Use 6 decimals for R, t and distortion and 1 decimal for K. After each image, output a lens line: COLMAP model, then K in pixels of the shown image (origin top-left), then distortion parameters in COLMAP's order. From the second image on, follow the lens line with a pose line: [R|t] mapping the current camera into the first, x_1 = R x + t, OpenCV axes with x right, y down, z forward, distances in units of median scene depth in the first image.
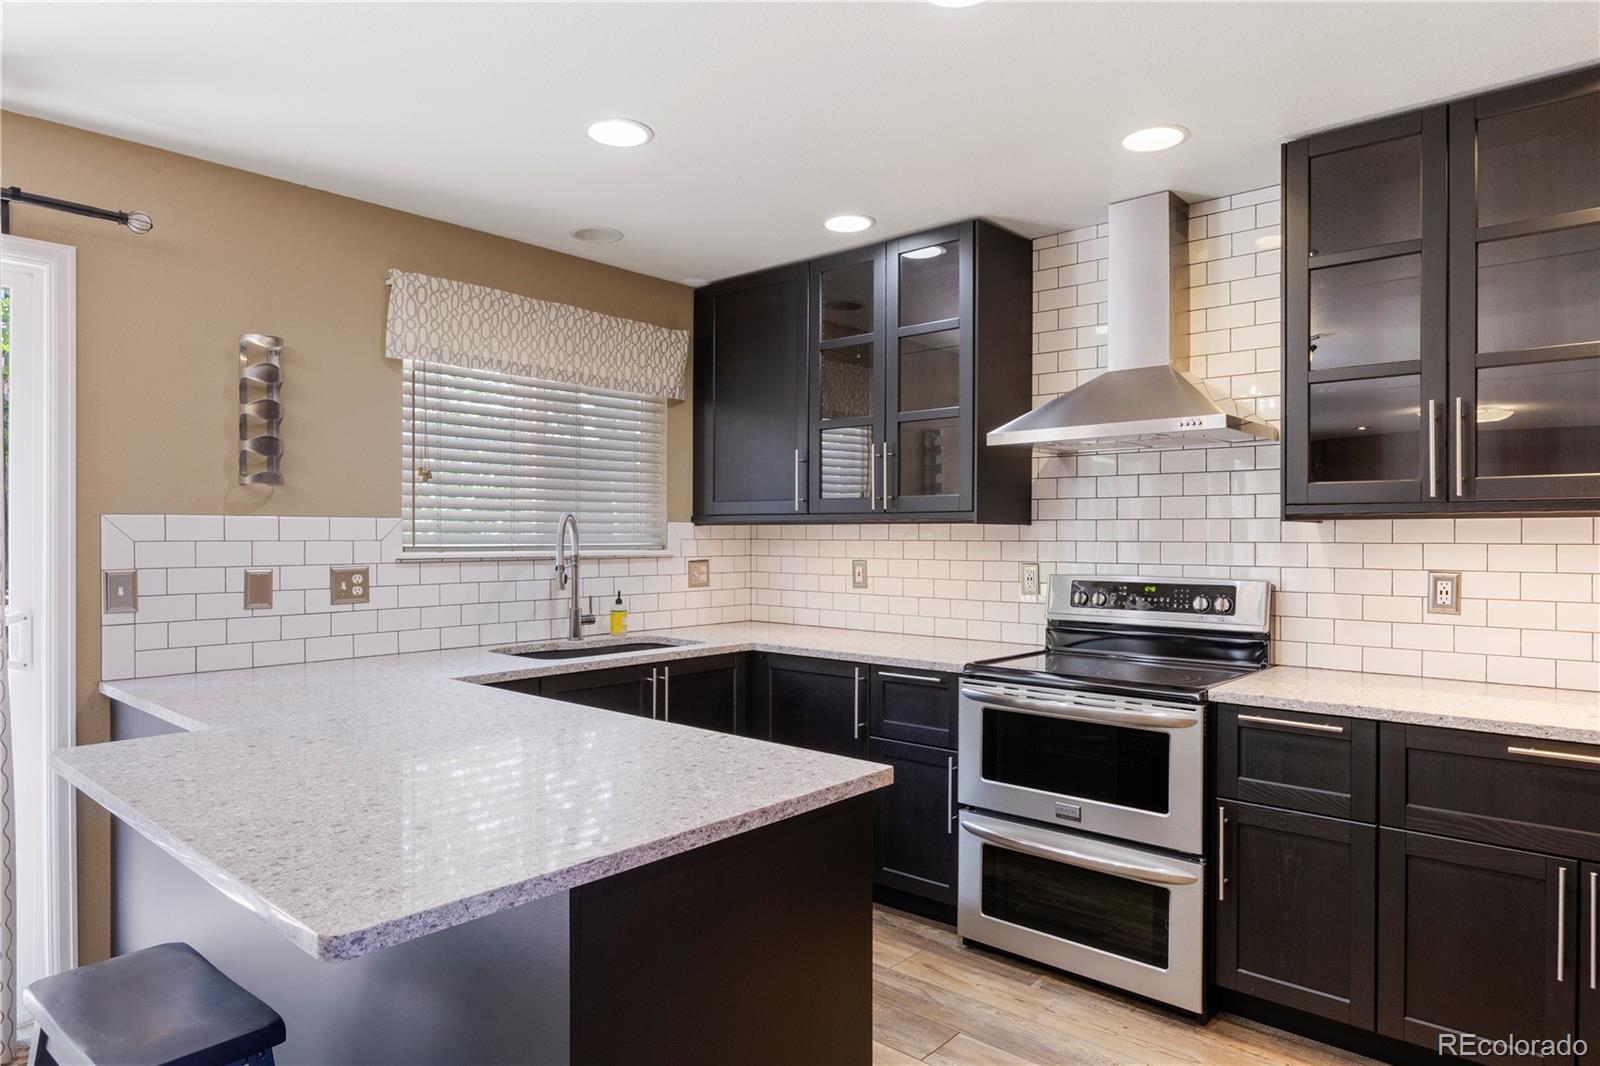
lens RADIAL K [[961.0, 0, 800.0], [0, 961.0, 533.0], [0, 0, 1]] dist [-0.006737, -0.001016]
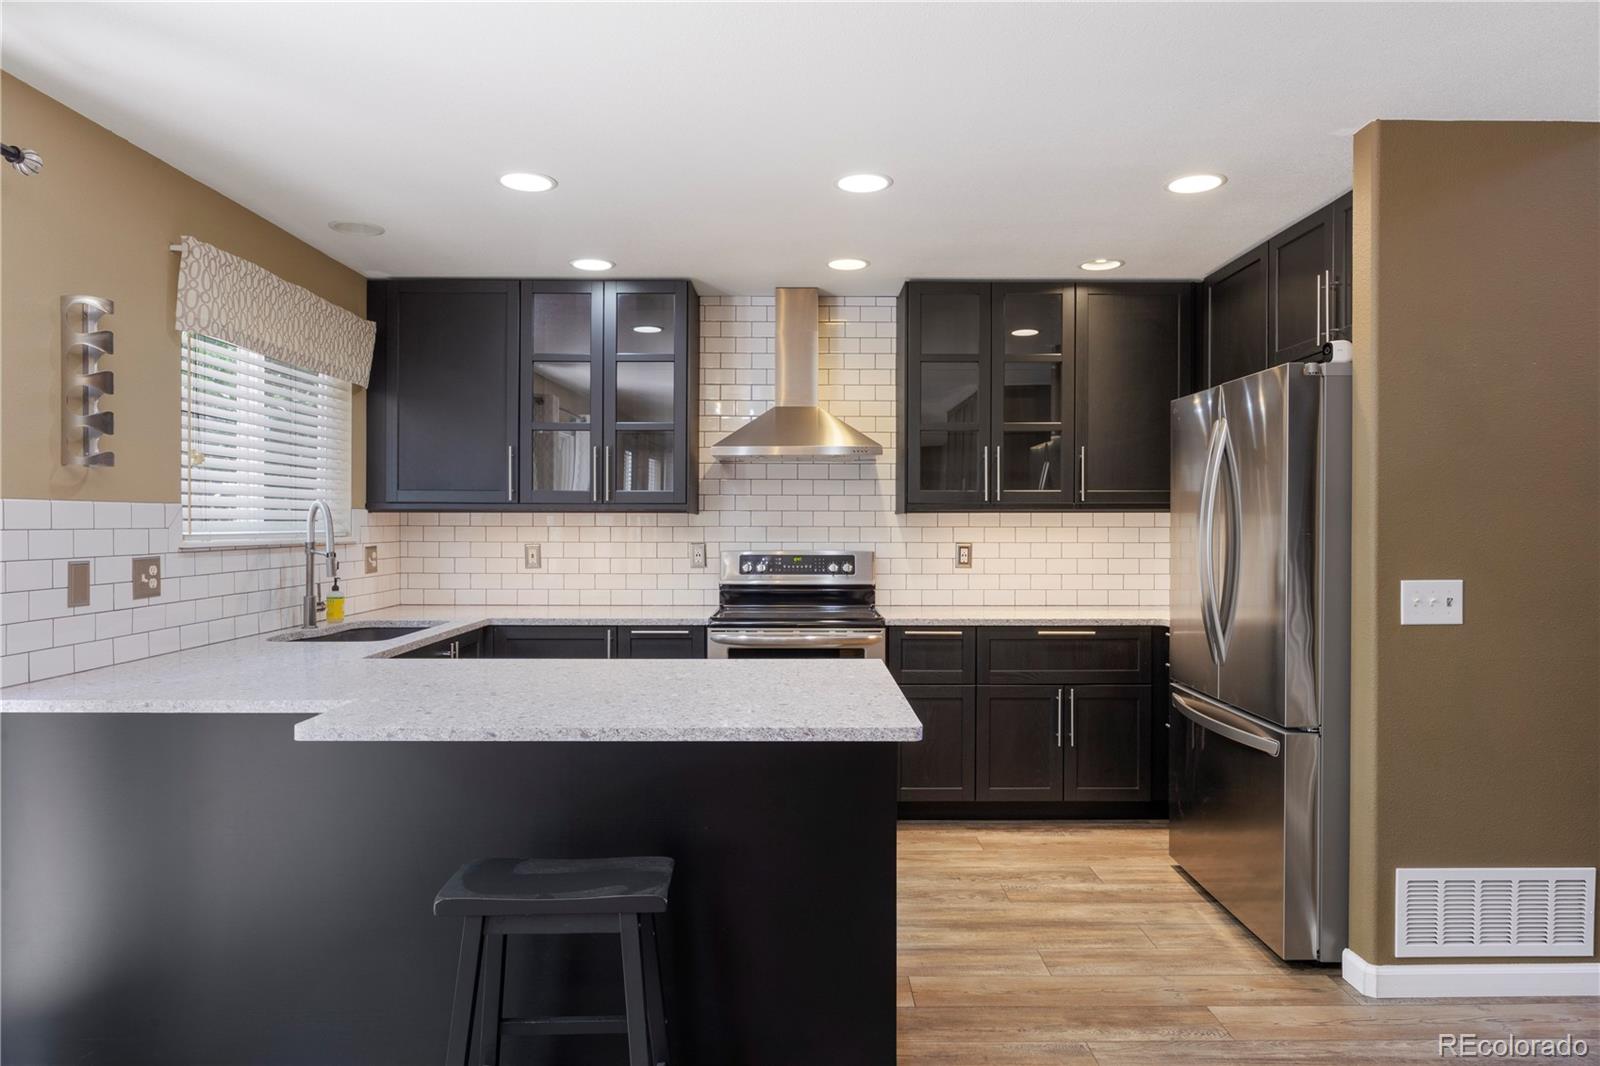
lens RADIAL K [[979.3, 0, 798.6], [0, 979.3, 524.7], [0, 0, 1]] dist [-0.006954, -0.000628]
pose [[0.747476, -0.002362, 0.664285, -0.604382], [-0.001544, 0.999985, 0.005294, -0.001495], [-0.664288, -0.004983, 0.747461, -0.099791]]
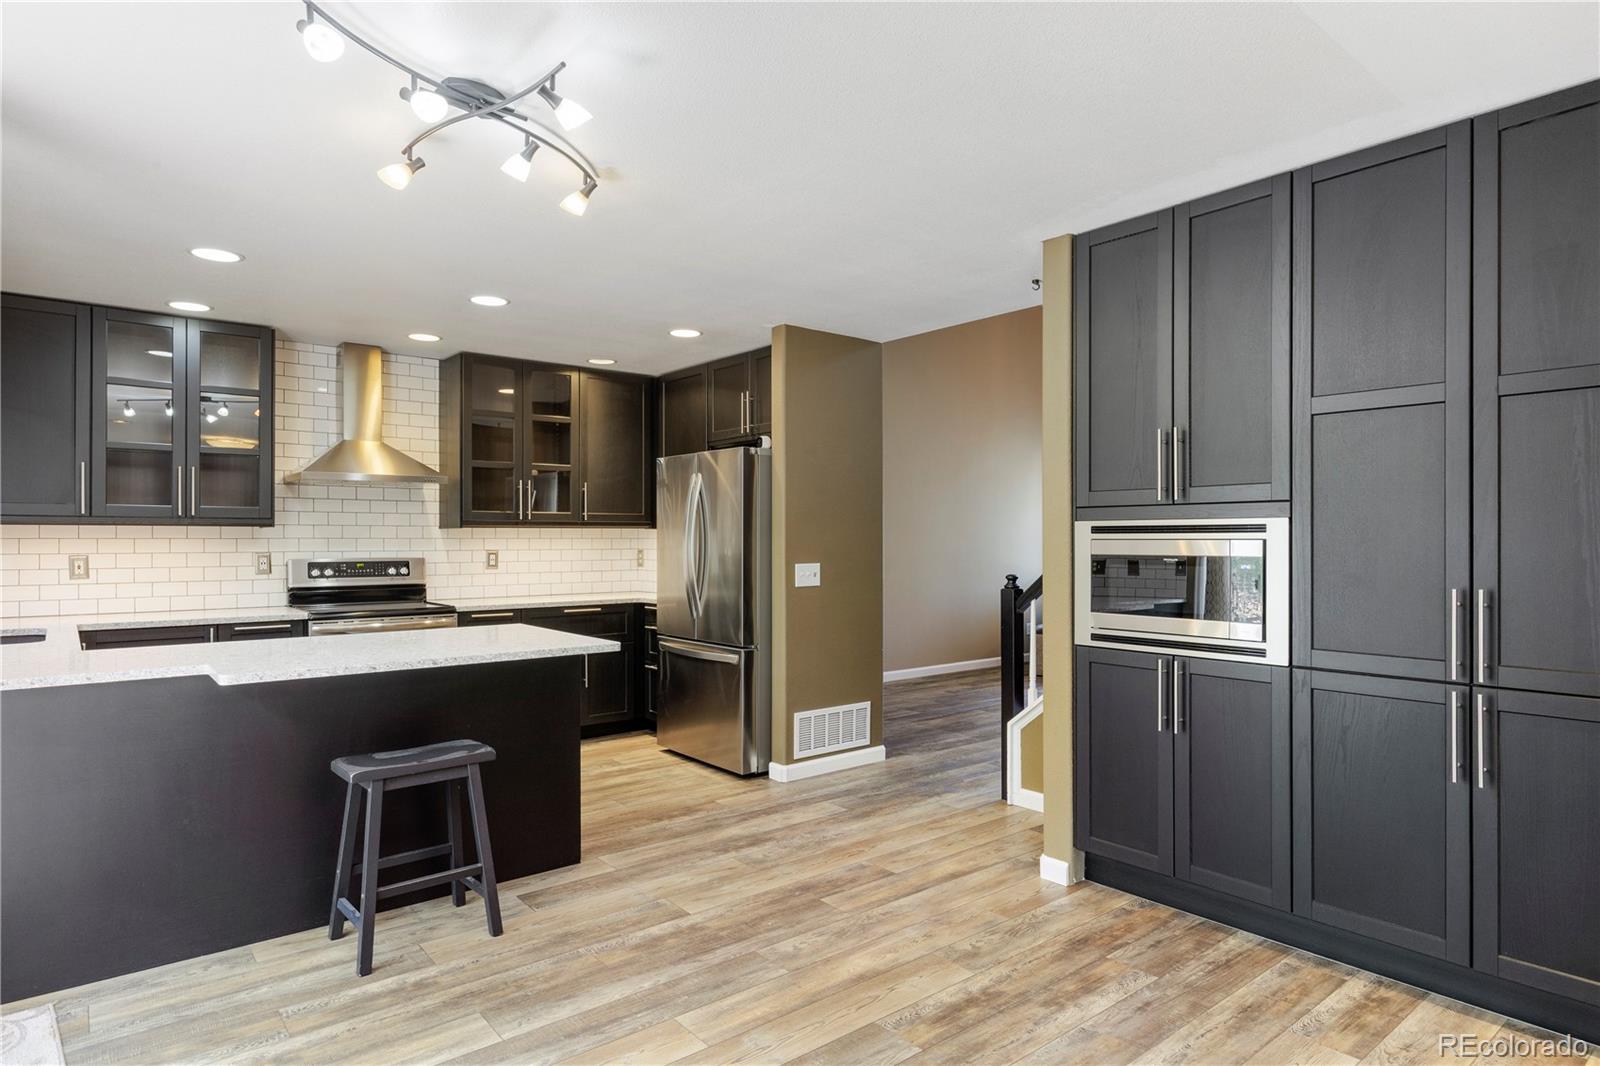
lens RADIAL K [[906.3, 0, 800.0], [0, 906.3, 533.0], [0, 0, 1]] dist [-0.001674, -0.000875]
pose [[0.163803, 0.003795, 0.986486, -1.134629], [-0.002097, 0.999992, -0.003499, 0.003463], [-0.986491, -0.001496, 0.163810, -0.071268]]
